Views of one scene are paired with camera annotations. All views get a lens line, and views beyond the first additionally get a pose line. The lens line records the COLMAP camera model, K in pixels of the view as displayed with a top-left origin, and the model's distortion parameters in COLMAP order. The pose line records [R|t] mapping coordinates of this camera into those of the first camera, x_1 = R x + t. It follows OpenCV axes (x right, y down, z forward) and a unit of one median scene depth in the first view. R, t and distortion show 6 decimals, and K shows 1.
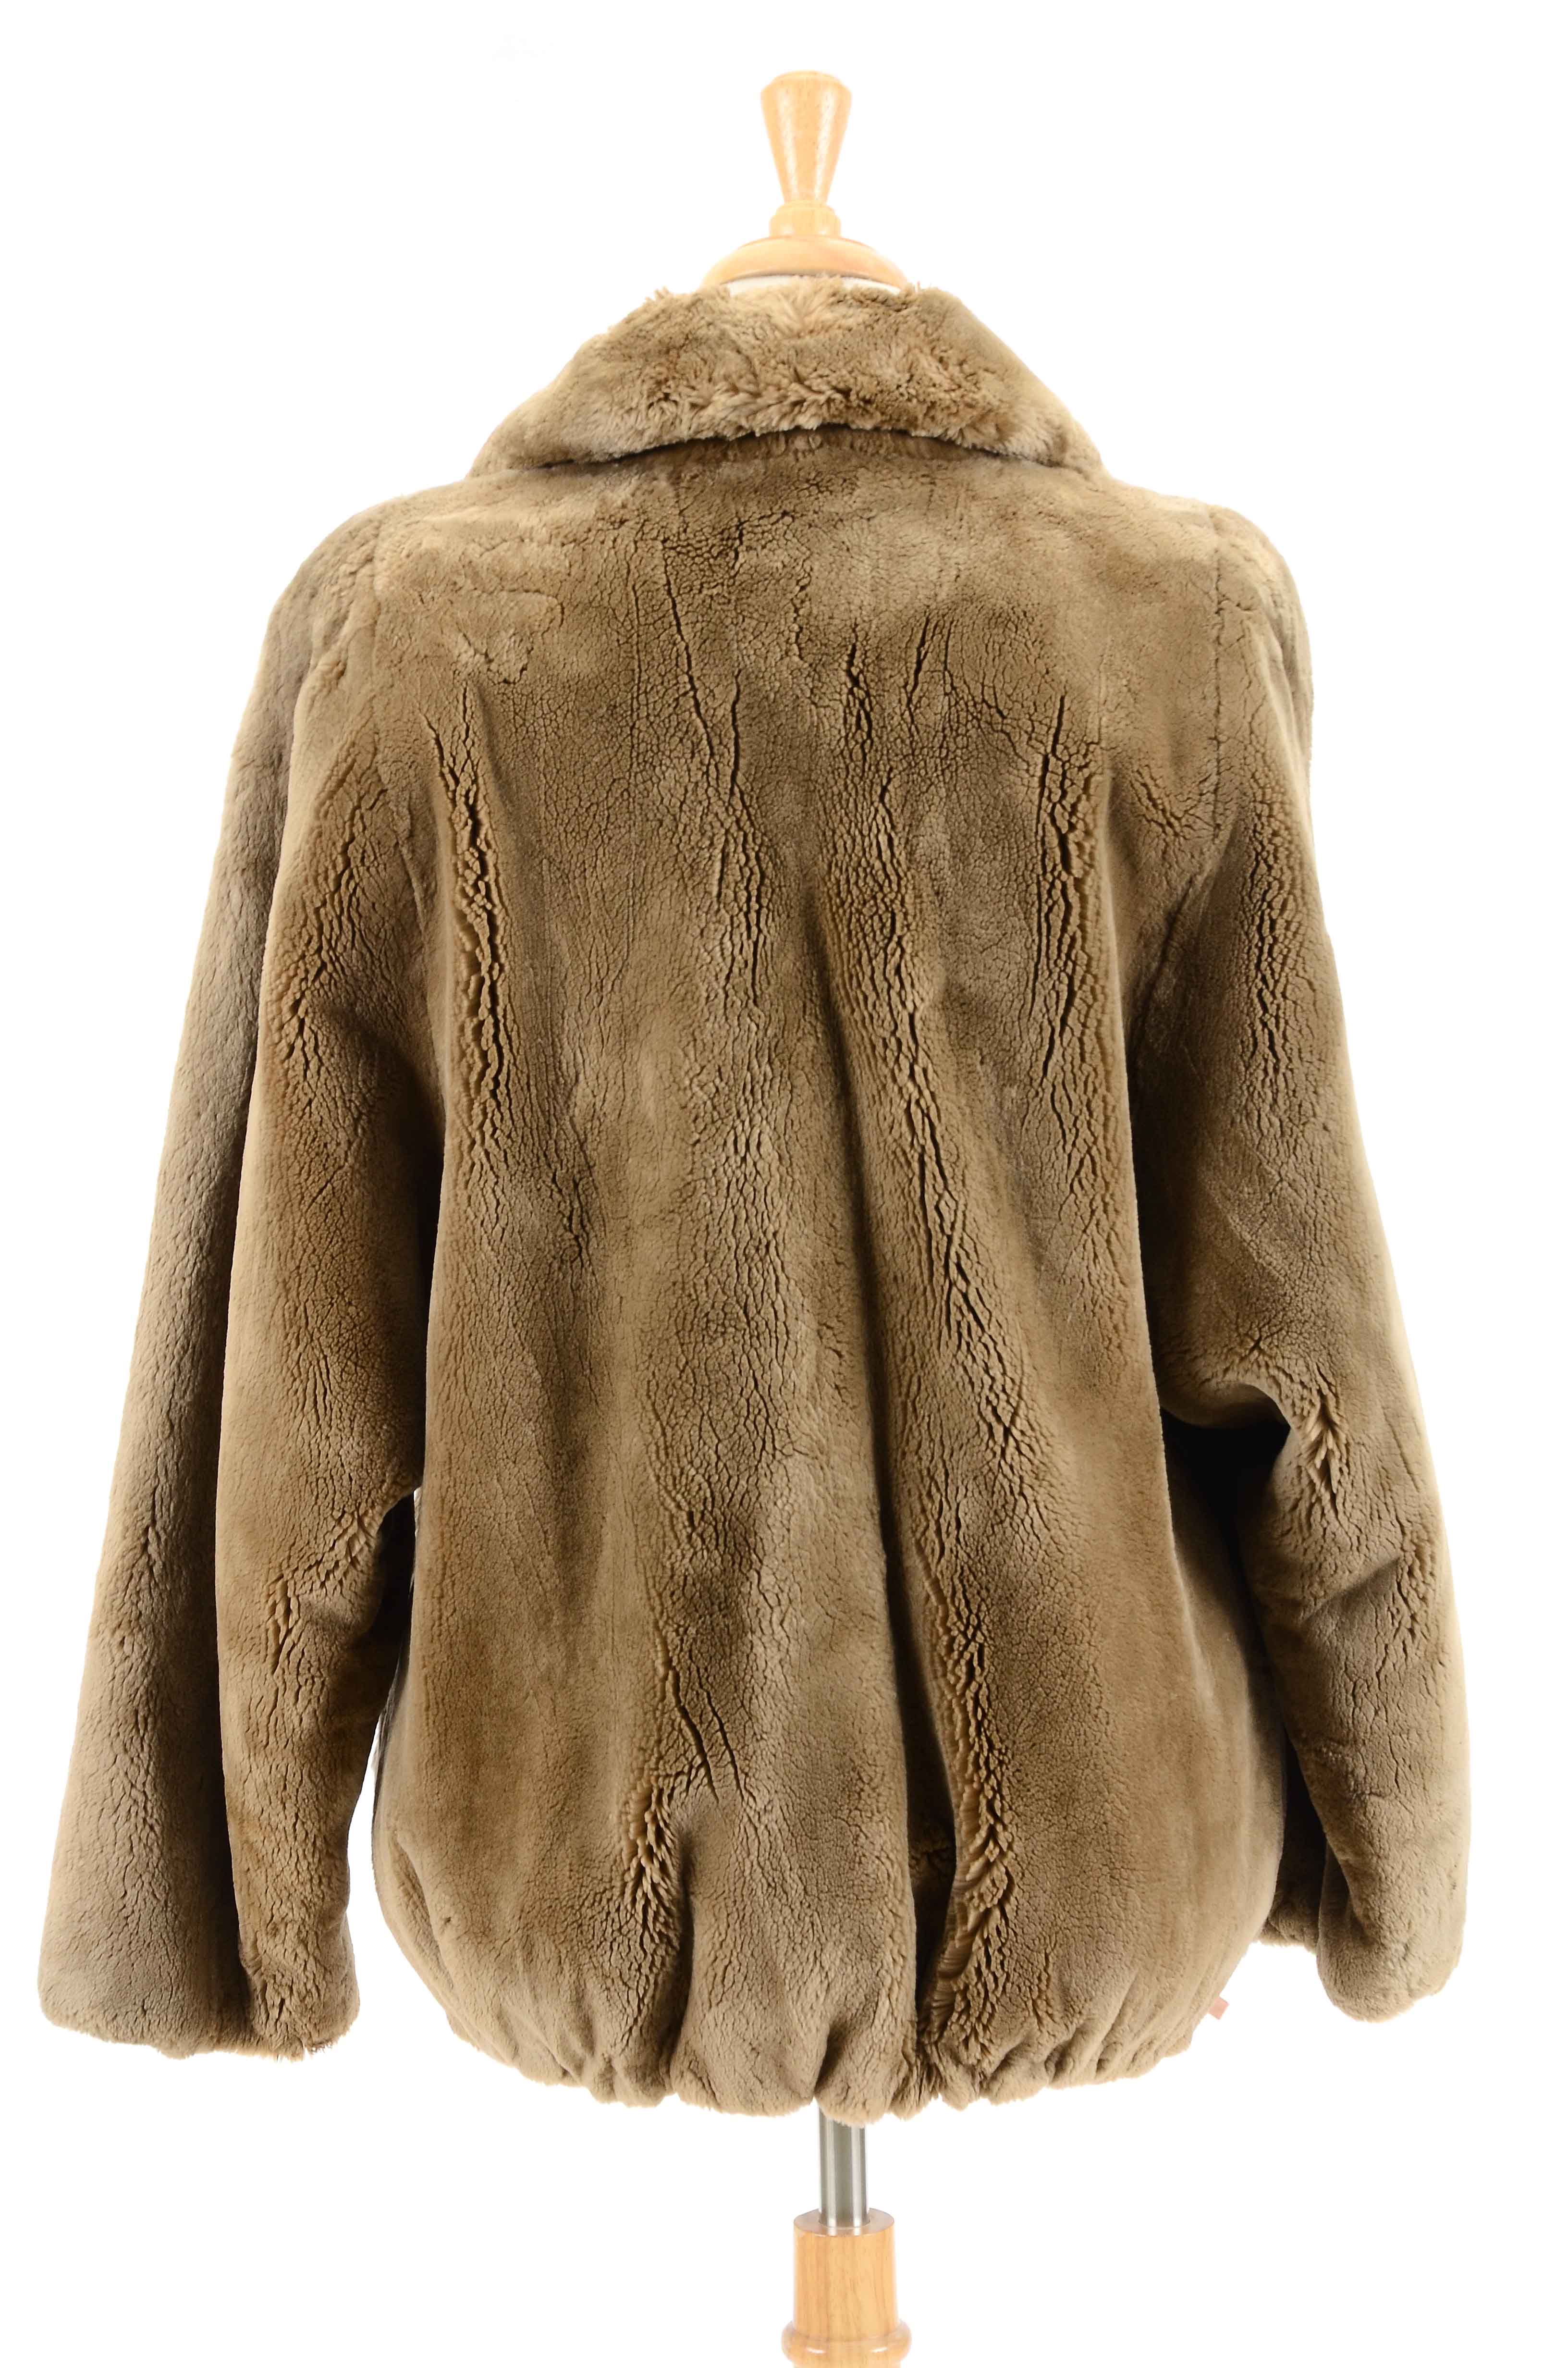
lens RADIAL K [[7082.9, 0, 812.9], [0, 7082.9, 1188.8], [0, 0, 1]] dist [0.719209, 0.881641]
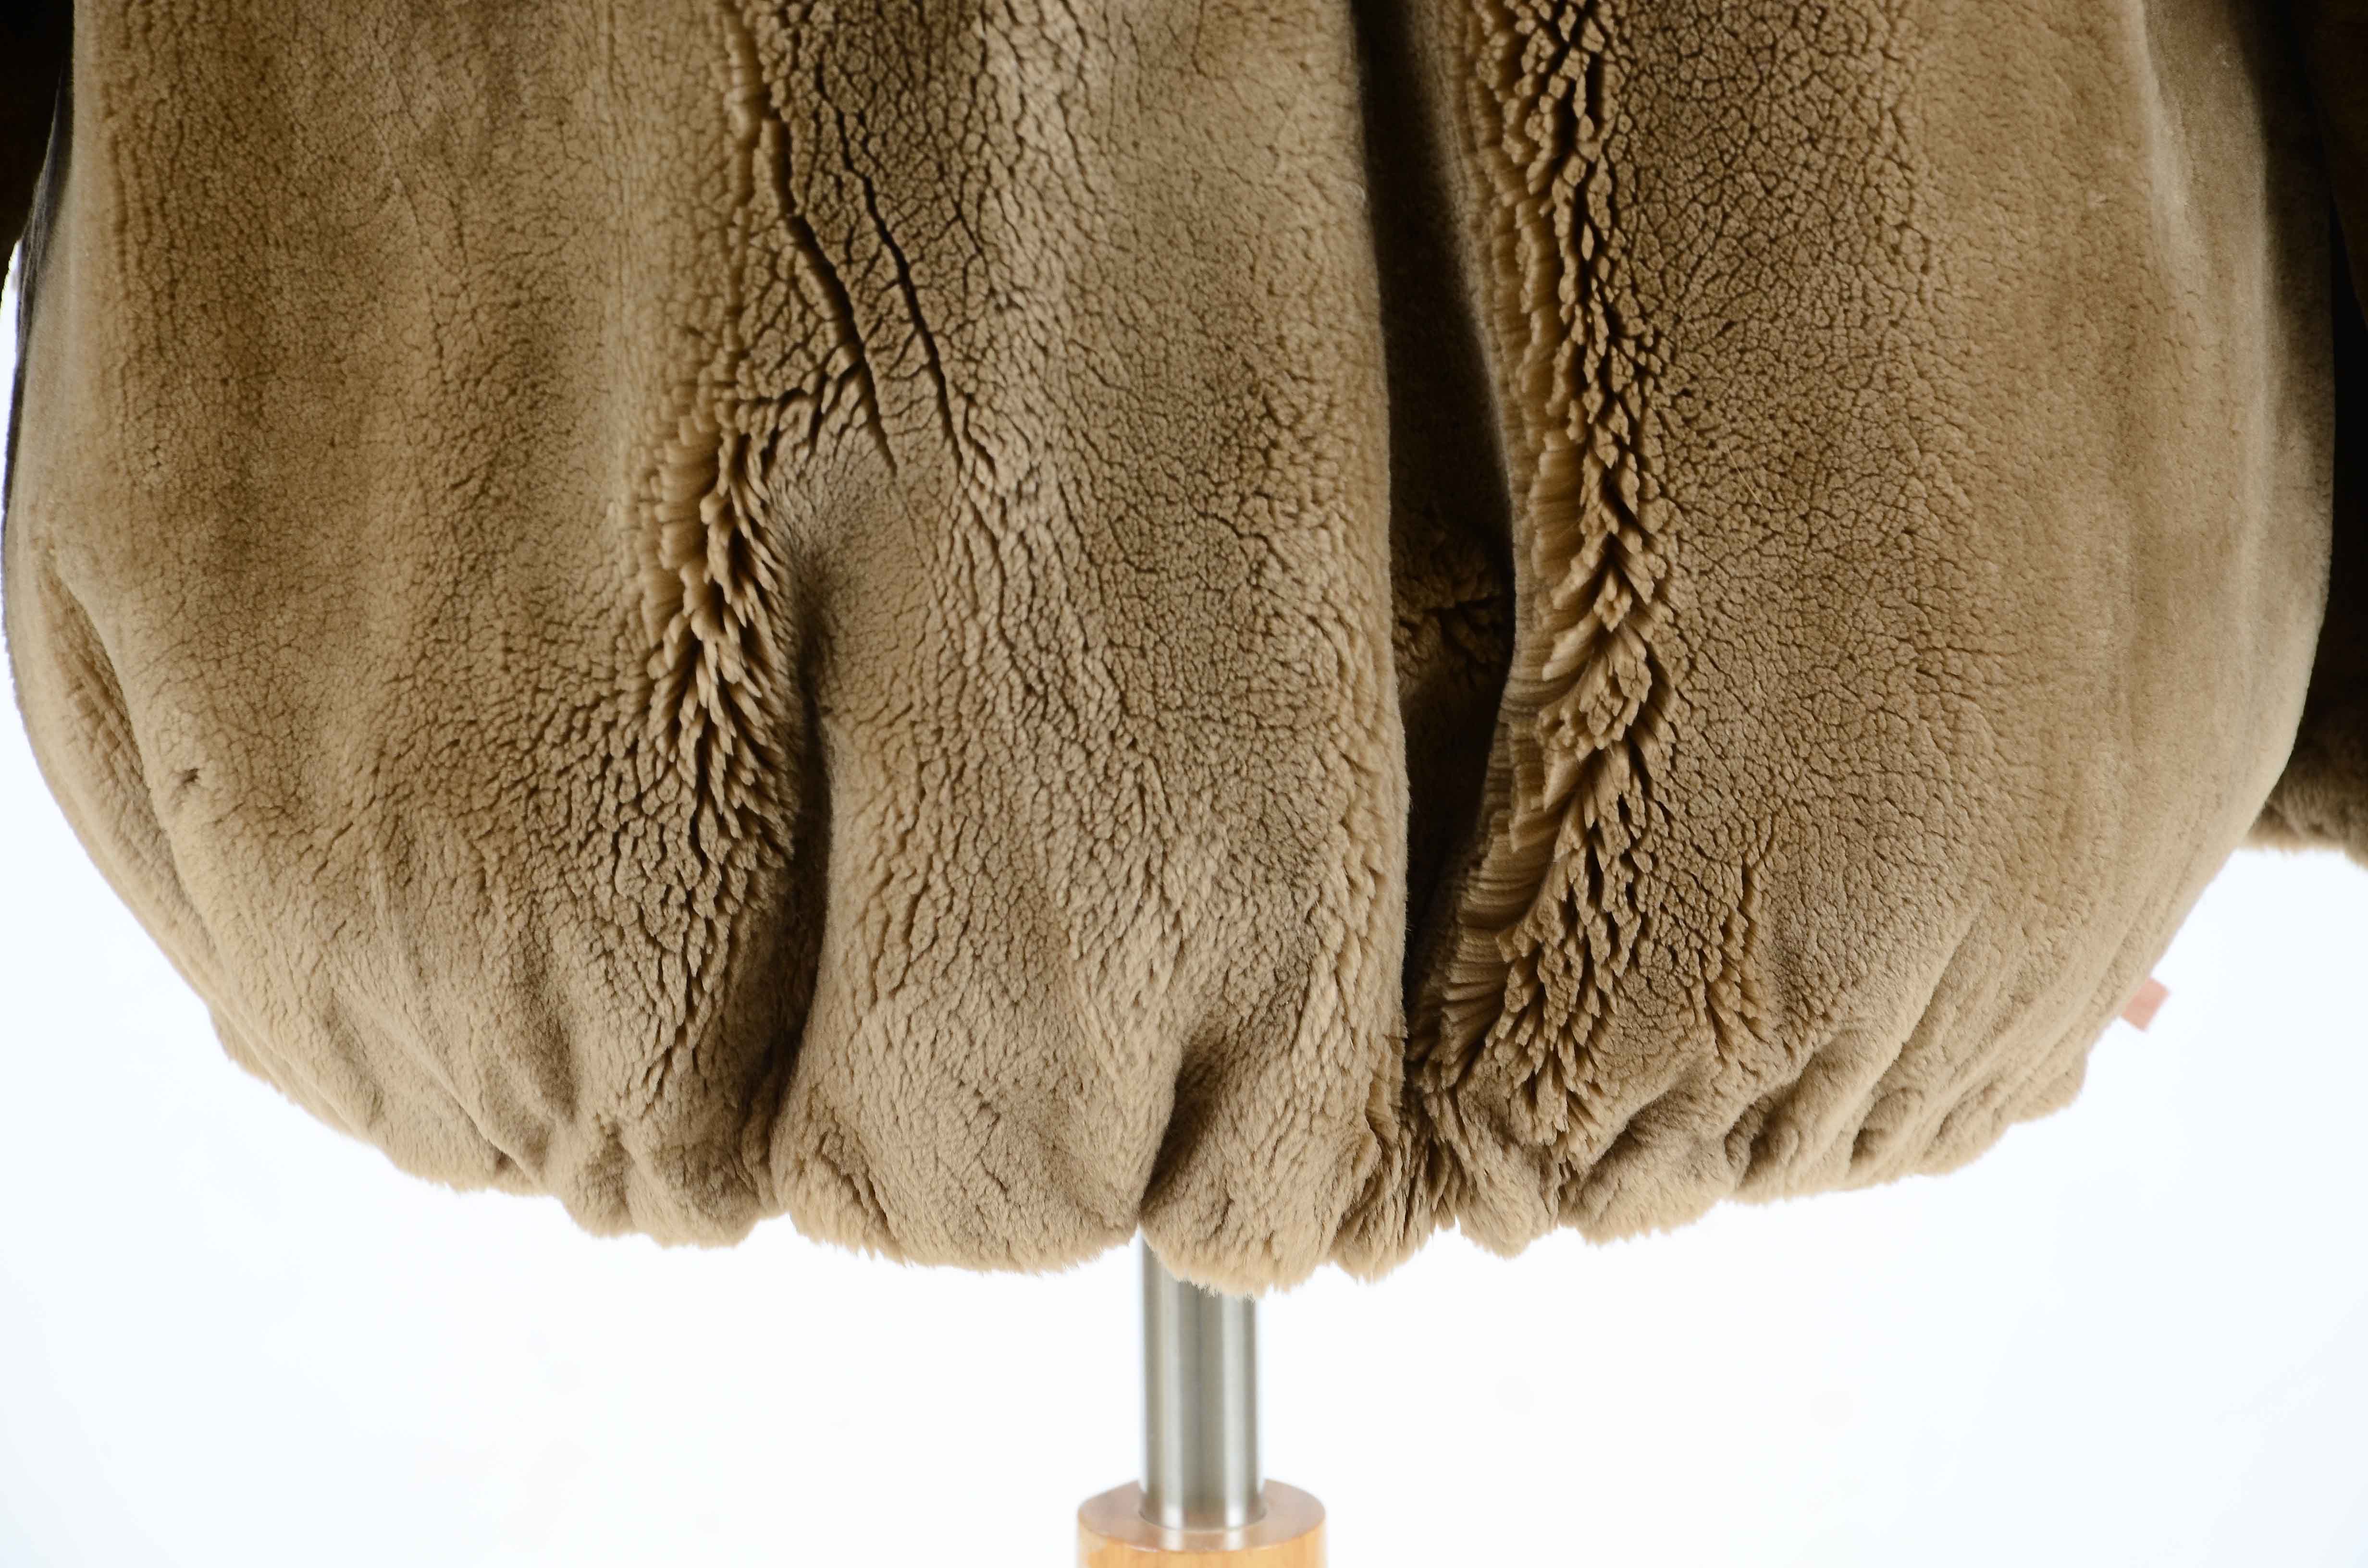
lens RADIAL K [[10101.6, 0, 1184.0], [0, 10101.6, 784.0], [0, 0, 1]] dist [1.303272, 7.895333]
pose [[0.999846, 0.003380, 0.017229, -0.007067], [-0.004997, 0.995497, 0.094664, 0.050923], [-0.016832, -0.094735, 0.995360, 0.456669]]
